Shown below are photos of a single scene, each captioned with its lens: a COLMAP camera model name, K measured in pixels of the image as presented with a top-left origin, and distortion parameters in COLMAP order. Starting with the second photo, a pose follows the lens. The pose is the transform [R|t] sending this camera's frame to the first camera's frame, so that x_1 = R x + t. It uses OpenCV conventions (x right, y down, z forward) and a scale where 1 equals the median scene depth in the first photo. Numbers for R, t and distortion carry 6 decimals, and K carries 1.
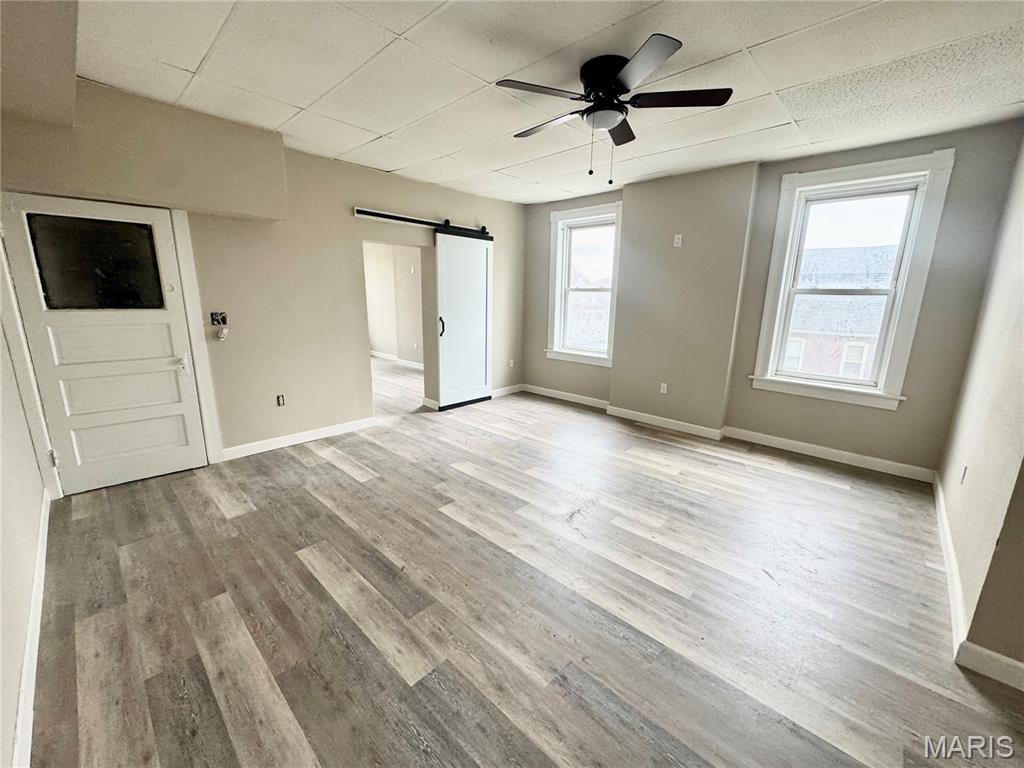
lens RADIAL K [[407.3, 0, 511.6], [0, 407.3, 387.8], [0, 0, 1]] dist [-0.003729, -0.000296]
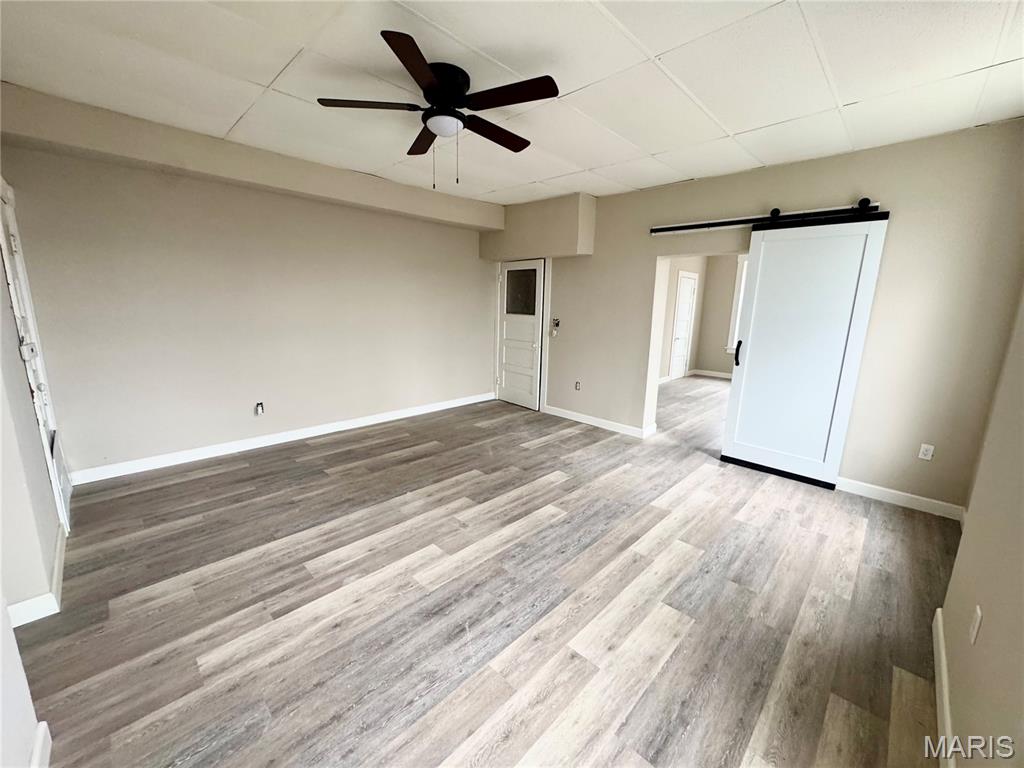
lens RADIAL K [[407.3, 0, 509.8], [0, 407.3, 387.6], [0, 0, 1]] dist [-0.003729, -0.000296]
pose [[-0.020768, 0.188993, -0.981759, 0.866907], [-0.248401, 0.950204, 0.188173, -0.182968], [0.968435, 0.247778, 0.027212, 0.842883]]
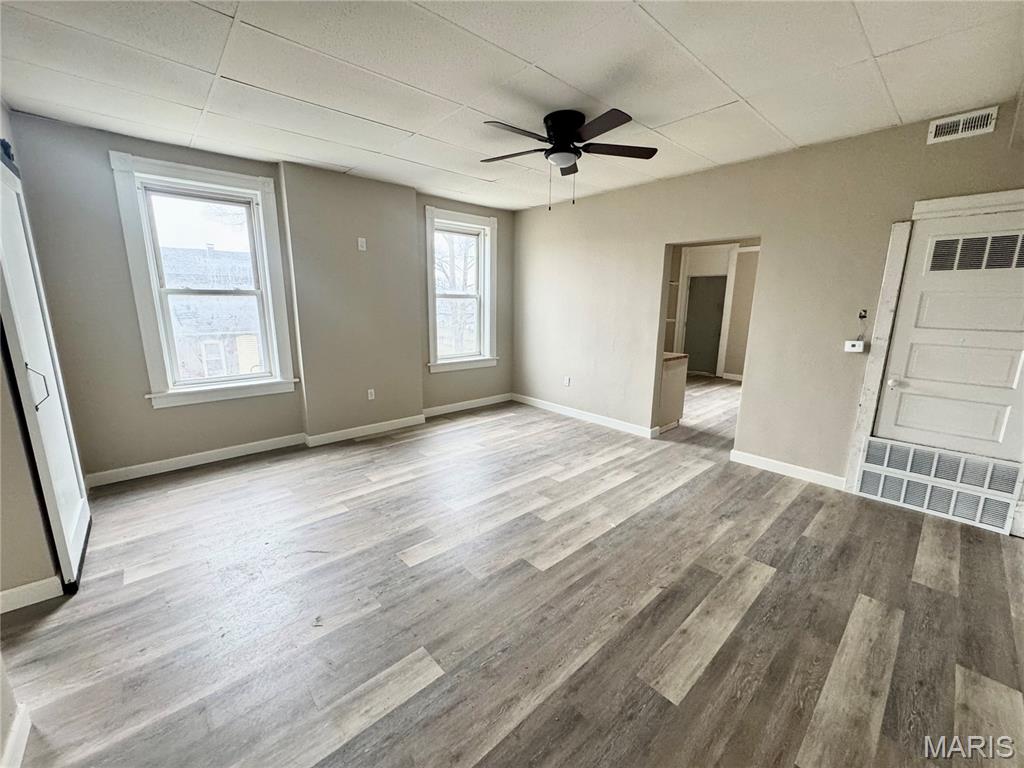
lens RADIAL K [[407.3, 0, 511.2], [0, 407.3, 387.9], [0, 0, 1]] dist [-0.003729, -0.000296]
pose [[0.080338, -0.220966, 0.971967, -0.740487], [0.219455, 0.955113, 0.198995, -0.183199], [-0.972309, 0.197316, 0.125224, 0.744232]]
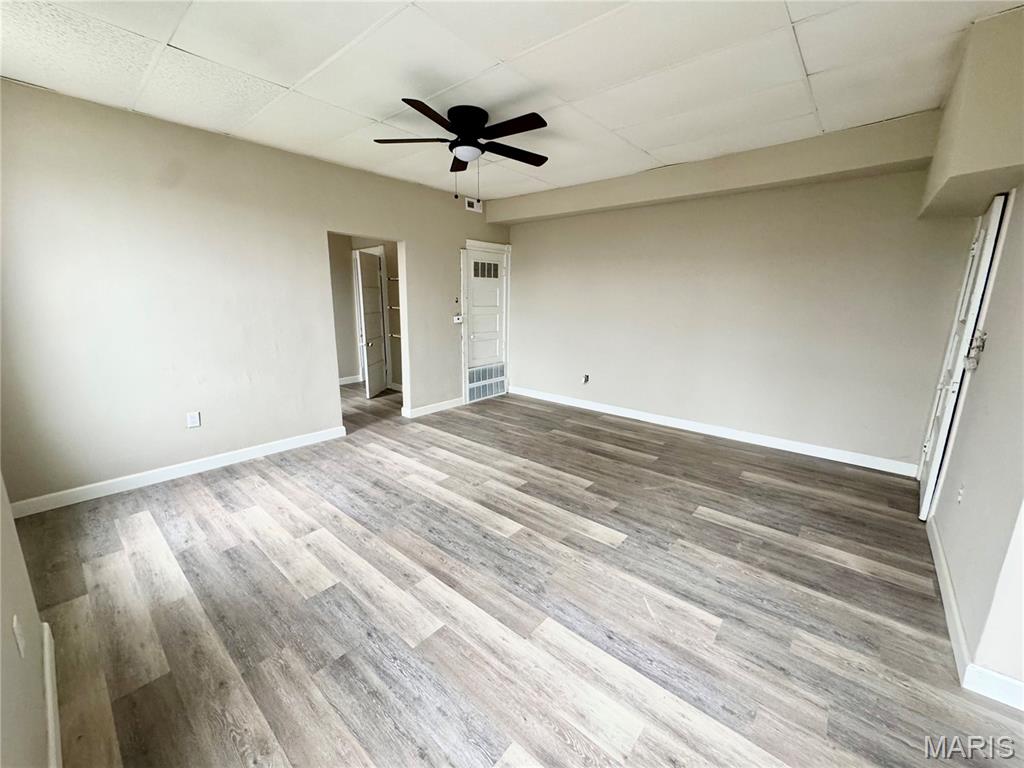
lens RADIAL K [[407.3, 0, 512.5], [0, 407.3, 387.0], [0, 0, 1]] dist [-0.003729, -0.000296]
pose [[-0.998752, -0.013263, -0.048151, 0.091548], [-0.032882, 0.900280, 0.434067, -0.368098], [0.037593, 0.435109, -0.899593, 1.602214]]
